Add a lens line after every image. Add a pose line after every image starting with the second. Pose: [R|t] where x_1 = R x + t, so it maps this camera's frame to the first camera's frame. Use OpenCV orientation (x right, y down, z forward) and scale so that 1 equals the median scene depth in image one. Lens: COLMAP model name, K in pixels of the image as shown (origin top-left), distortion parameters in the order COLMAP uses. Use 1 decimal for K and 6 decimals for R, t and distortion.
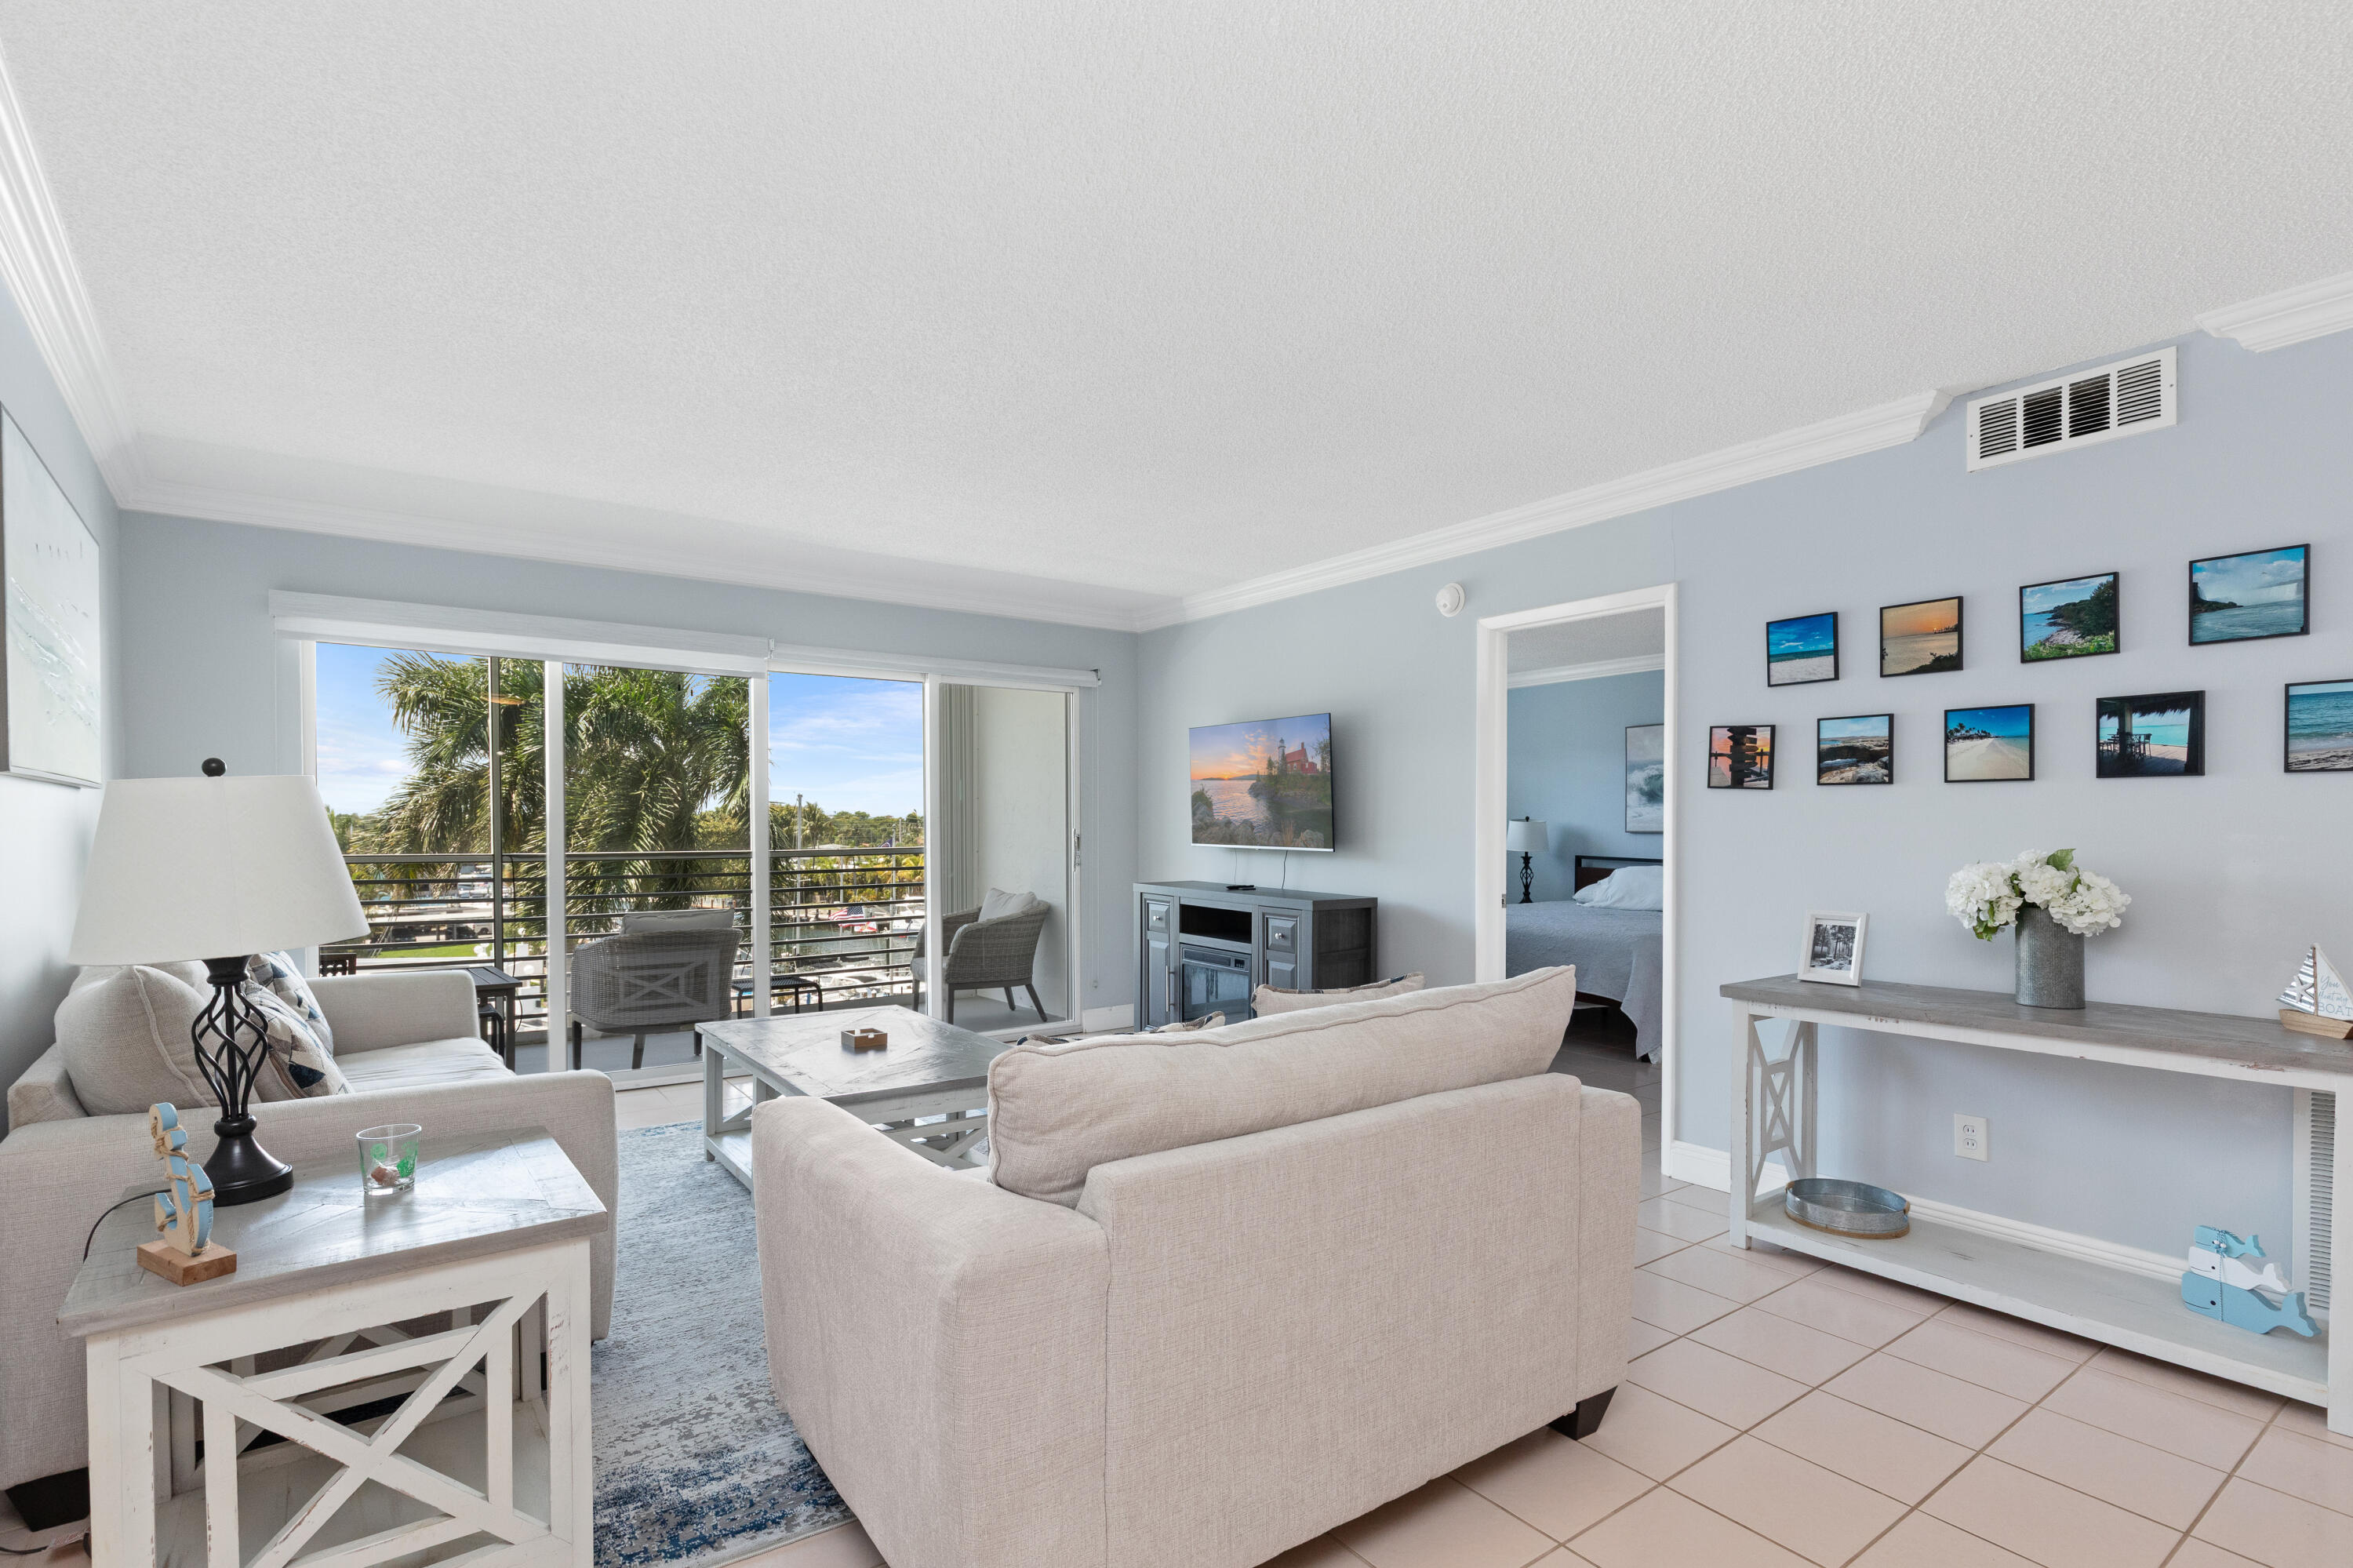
lens RADIAL K [[1117.1, 0, 1176.1], [0, 1117.1, 852.7], [0, 0, 1]] dist [0.000731, -0.002948]
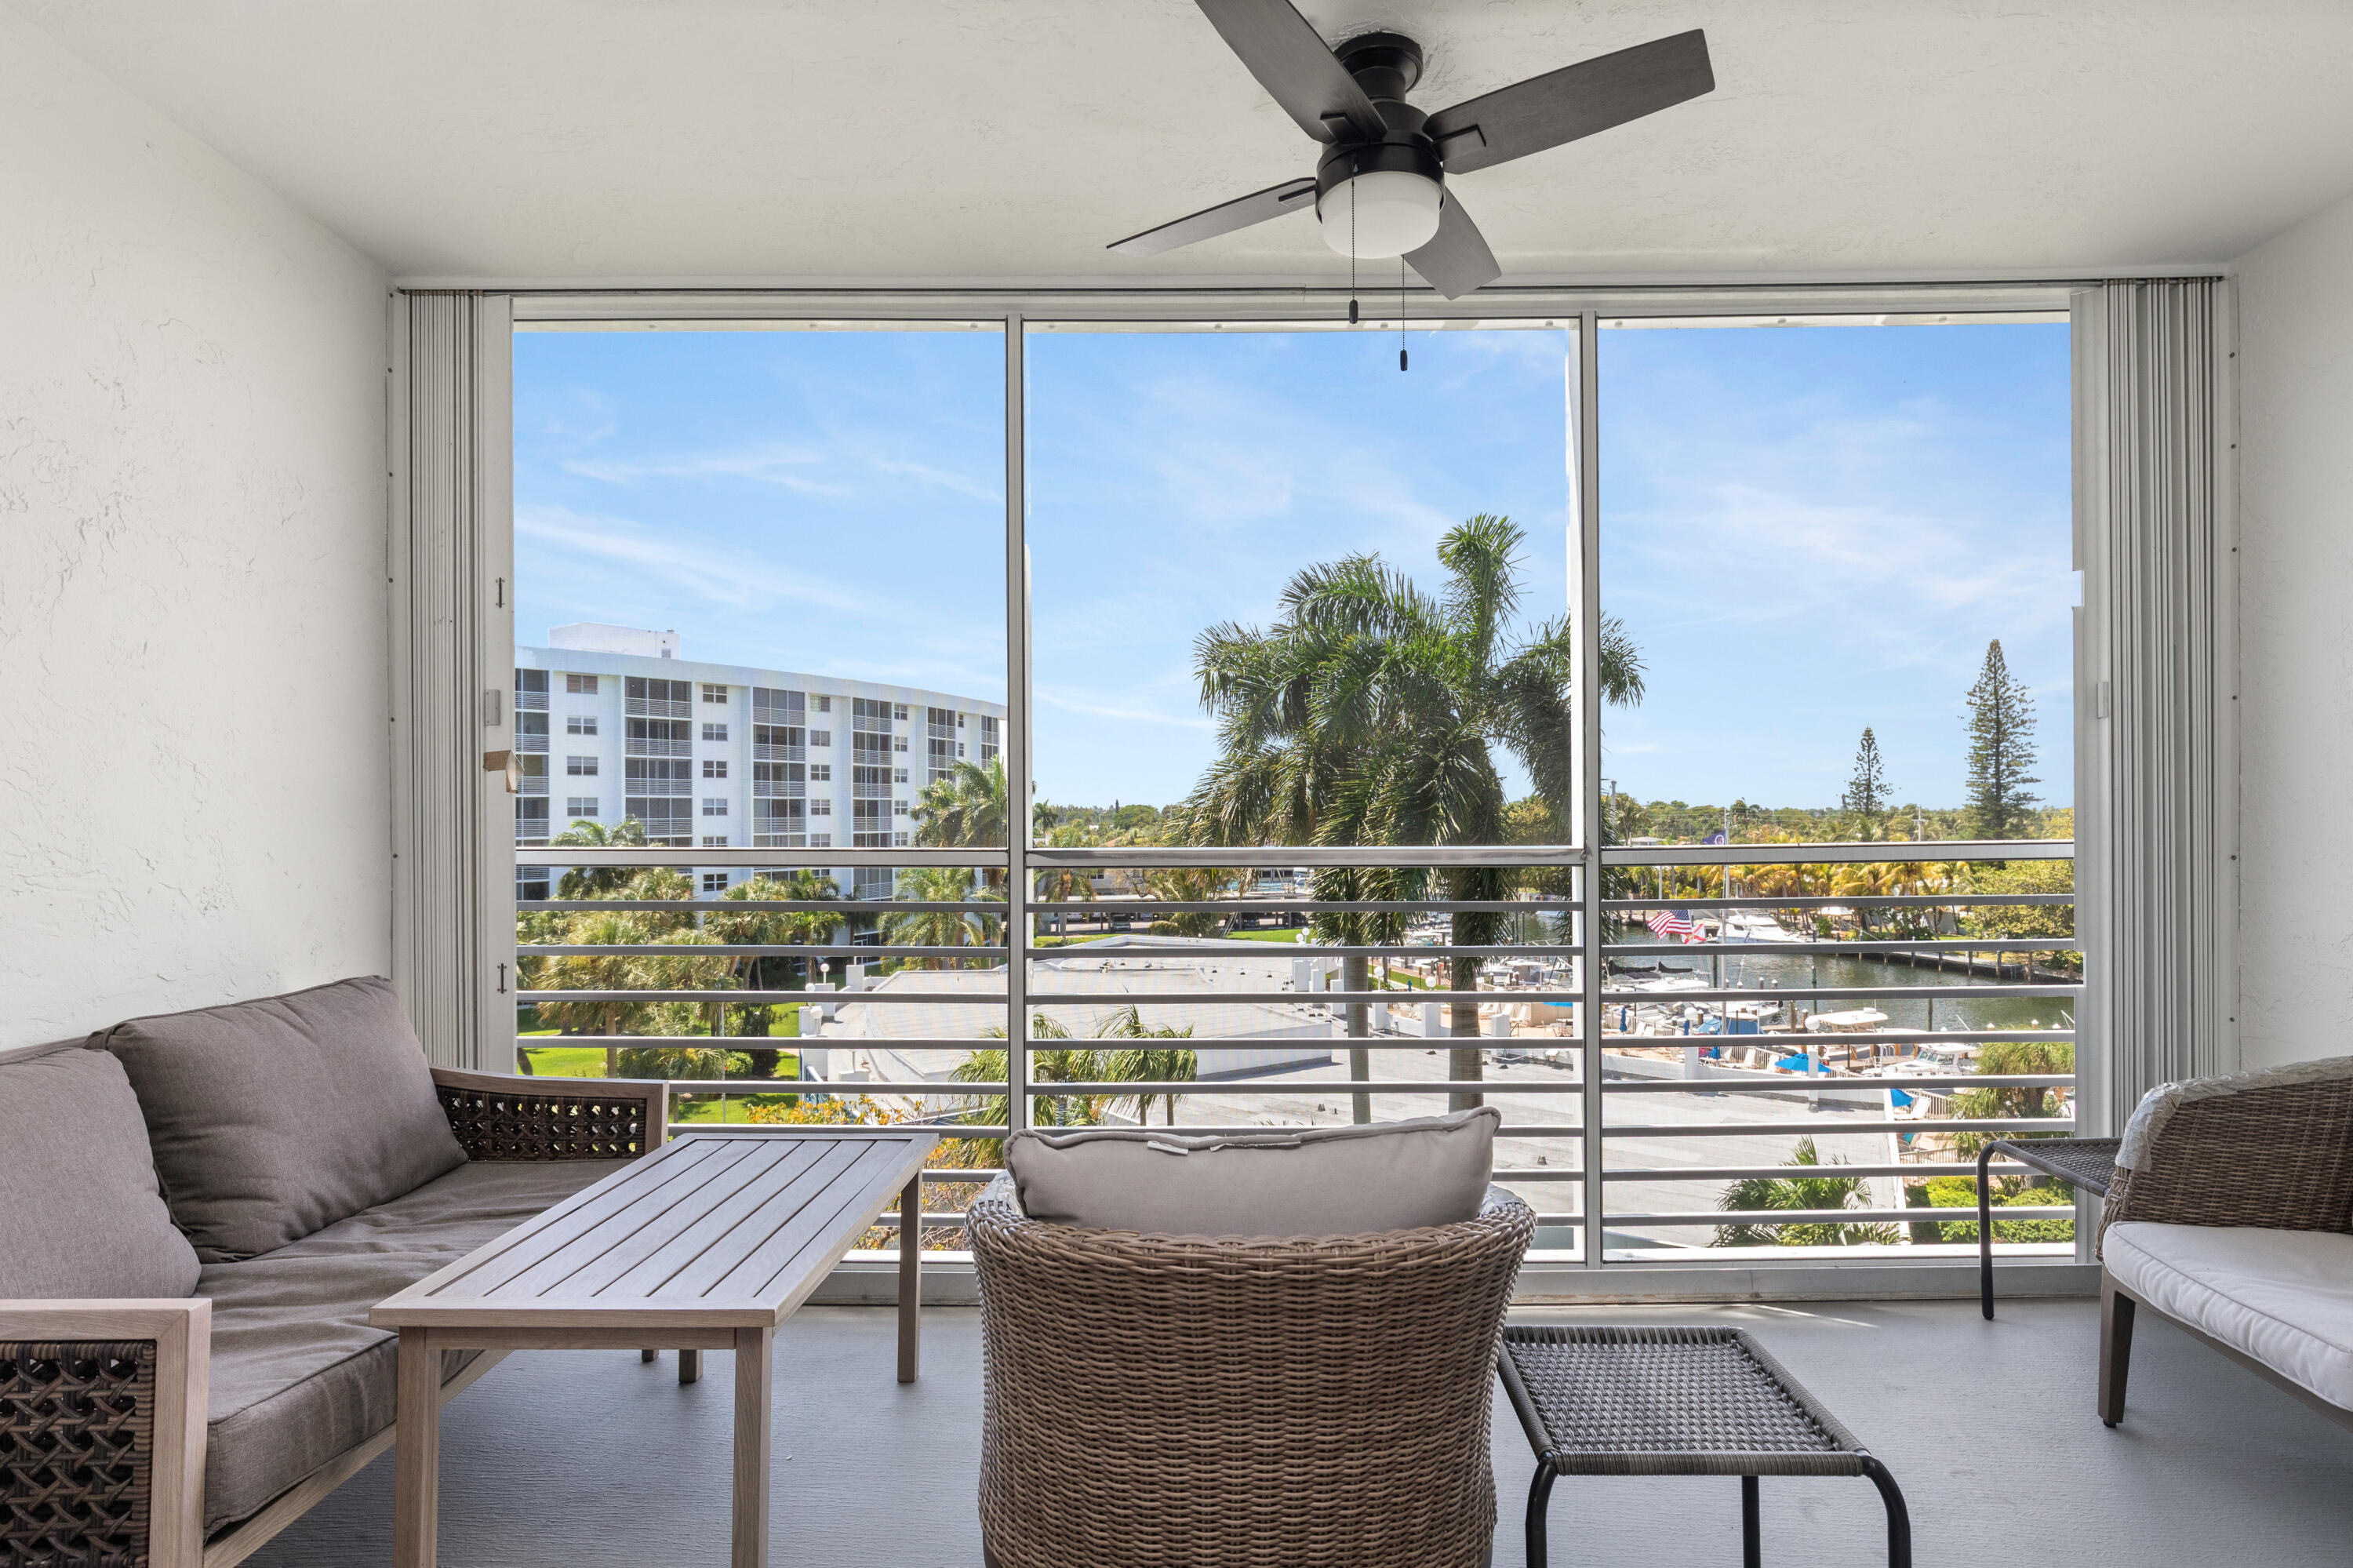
lens RADIAL K [[1190.3, 0, 1236.9], [0, 1190.3, 815.4], [0, 0, 1]] dist [-0.001869, 0.000325]
pose [[0.809125, -0.003198, -0.587628, -0.388198], [-0.012020, 0.999686, -0.021992, -0.004424], [0.587514, 0.024857, 0.808832, 0.997800]]
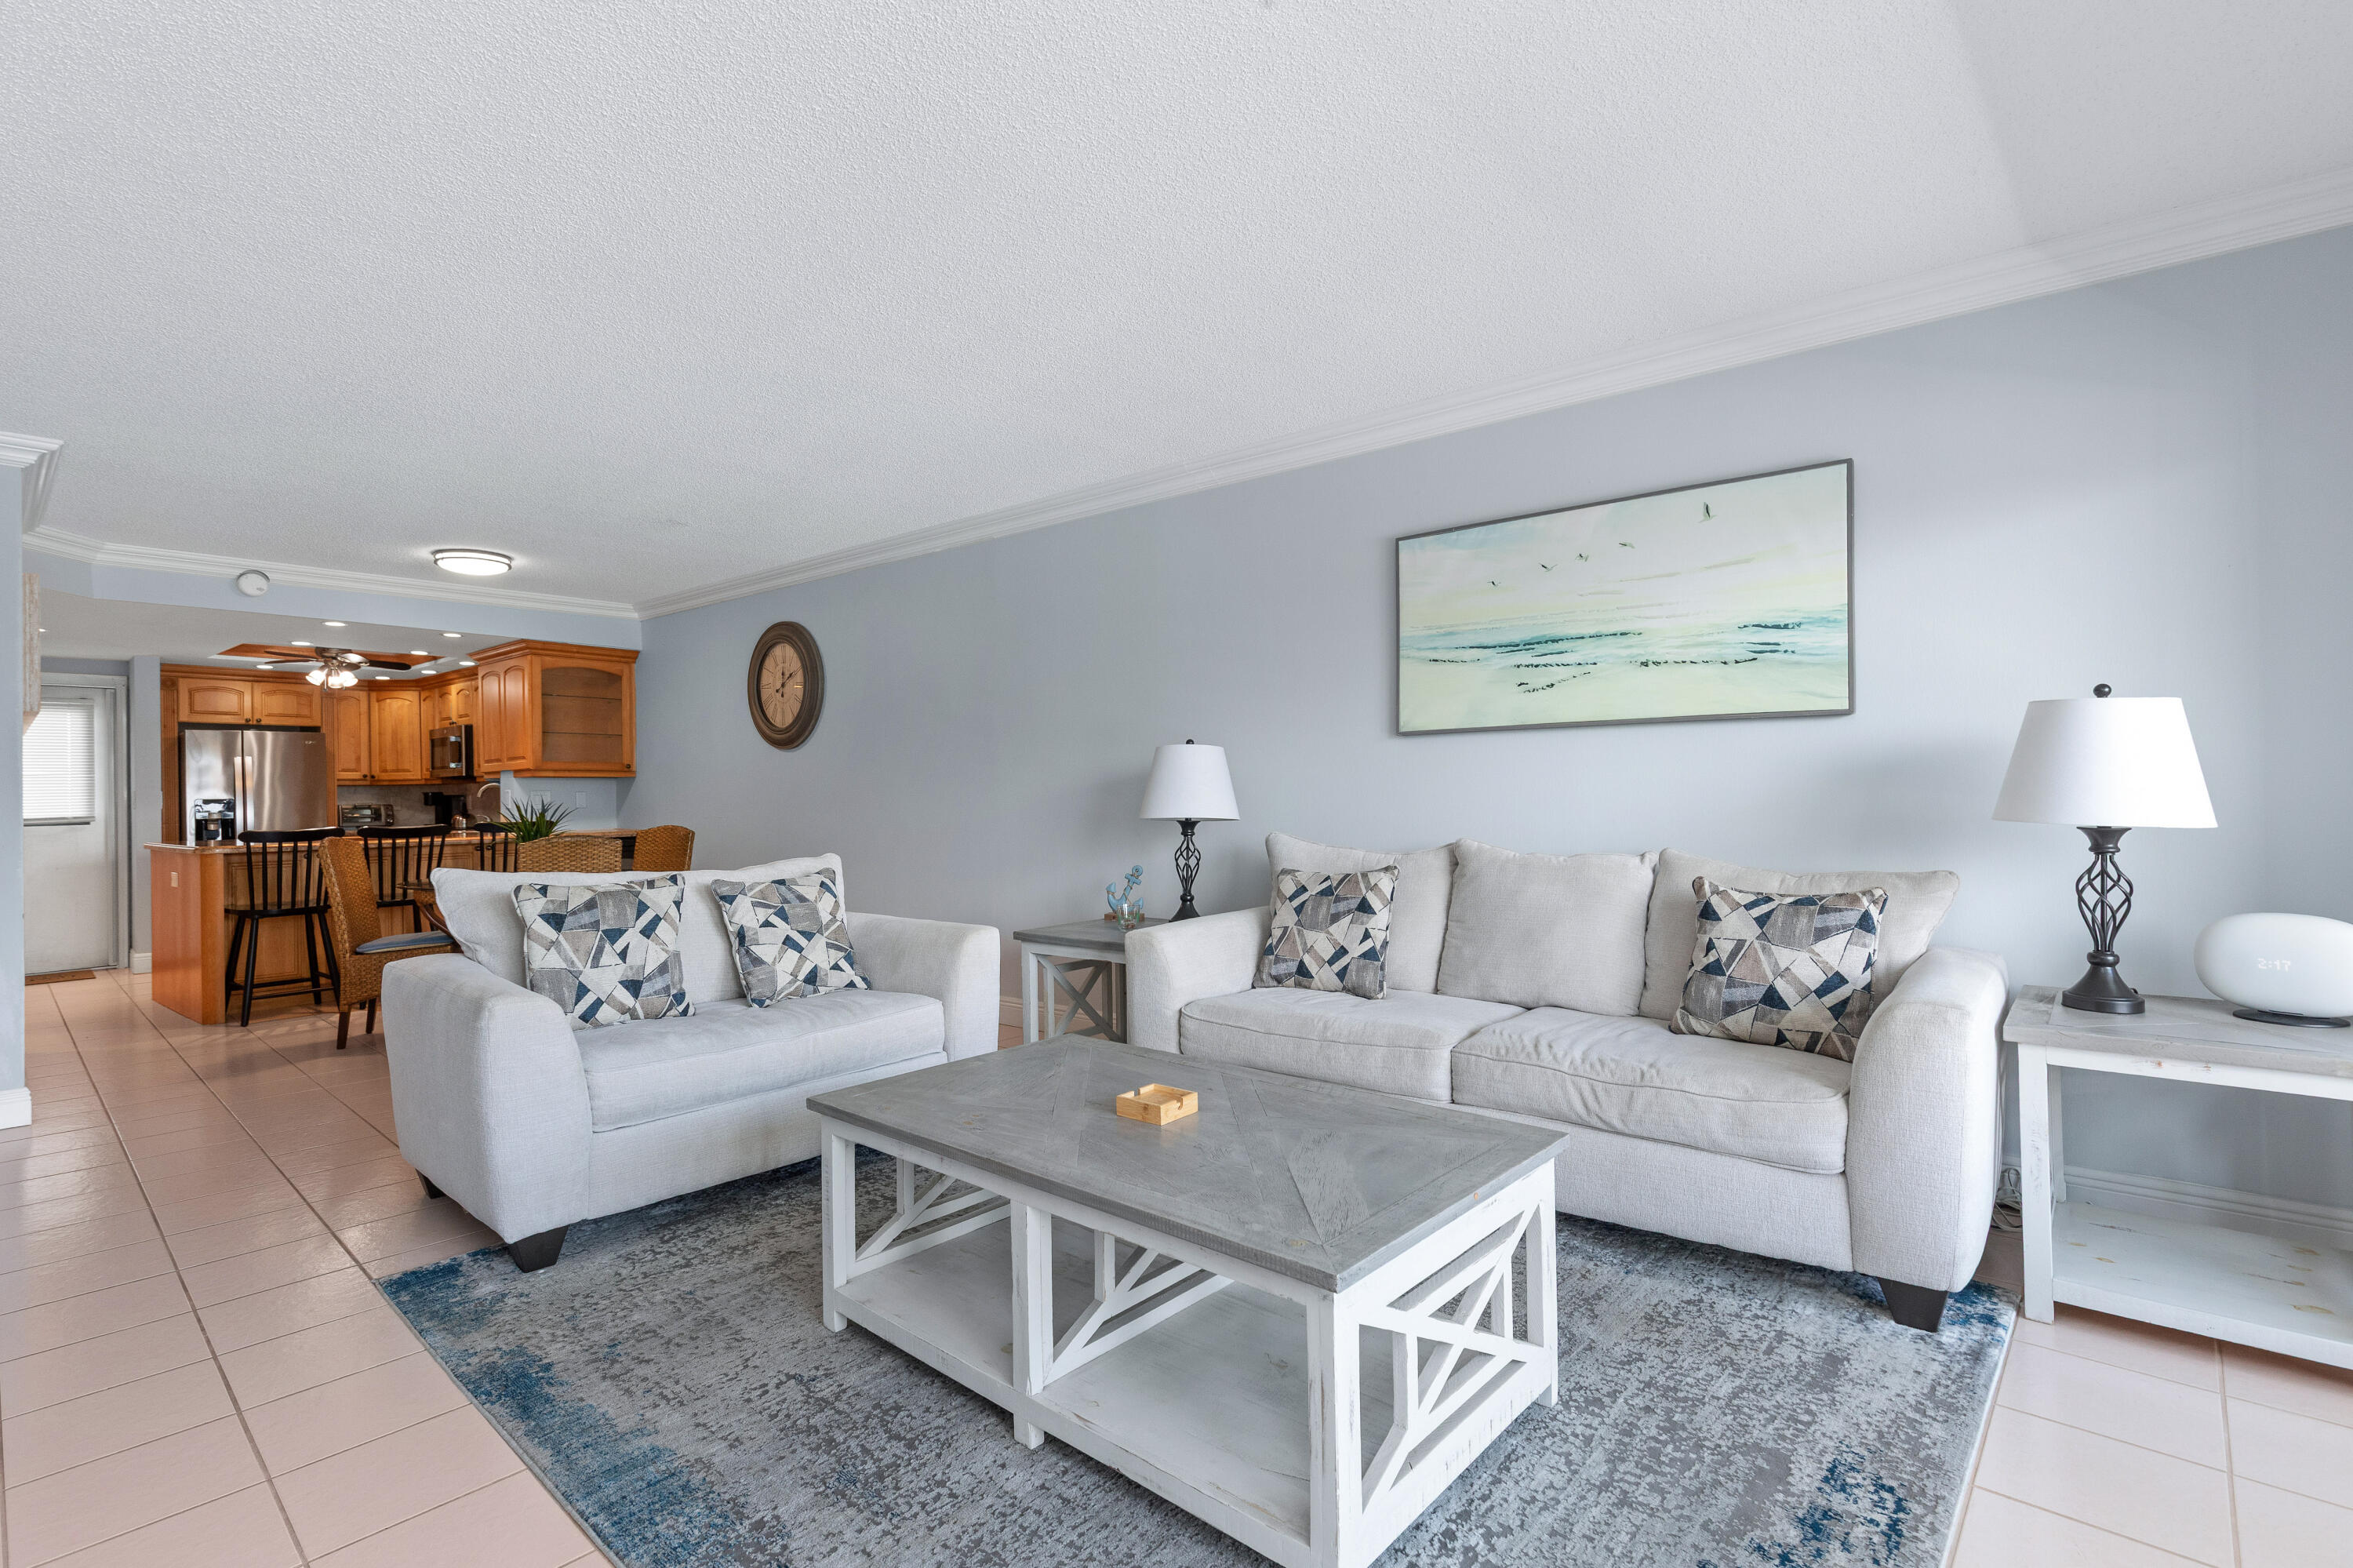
lens RADIAL K [[1073.1, 0, 1132.6], [0, 1073.1, 783.4], [0, 0, 1]] dist [0.007590, -0.001972]
pose [[-0.982225, 0.009238, -0.187479, -0.136494], [0.006444, 0.999859, 0.015507, -0.010678], [0.187596, 0.014024, -0.982146, 1.313951]]
